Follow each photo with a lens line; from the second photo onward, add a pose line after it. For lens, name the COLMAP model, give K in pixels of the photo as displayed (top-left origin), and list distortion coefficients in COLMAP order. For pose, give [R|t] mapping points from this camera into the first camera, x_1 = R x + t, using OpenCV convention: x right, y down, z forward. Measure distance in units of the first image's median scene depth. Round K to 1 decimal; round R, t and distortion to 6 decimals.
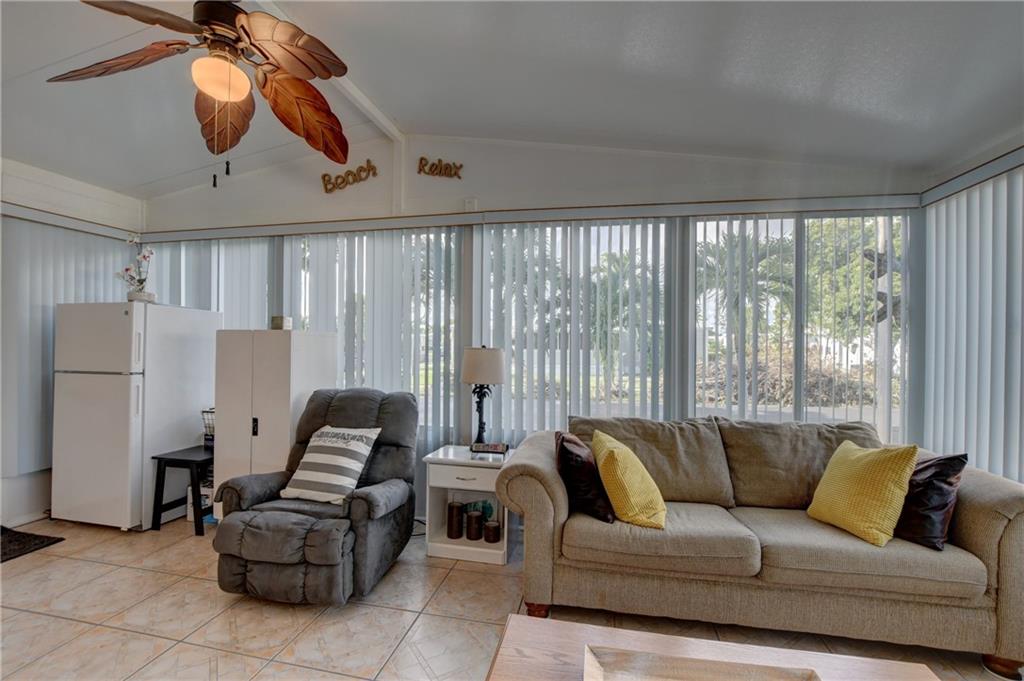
lens RADIAL K [[451.4, 0, 512.3], [0, 451.4, 344.7], [0, 0, 1]] dist [-0.030268, 0.003434]
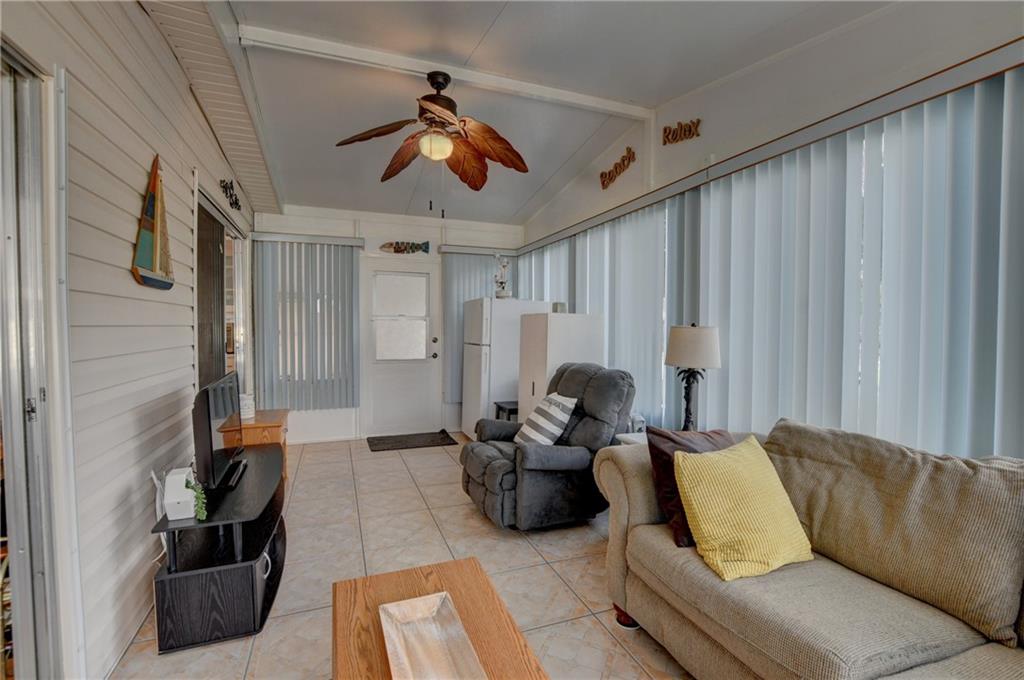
lens RADIAL K [[451.4, 0, 506.2], [0, 451.4, 342.8], [0, 0, 1]] dist [-0.030268, 0.003434]
pose [[0.537351, 0.022455, -0.843060, 0.491751], [-0.002571, 0.999684, 0.024988, 0.018396], [0.843355, -0.011260, 0.537239, 0.235773]]
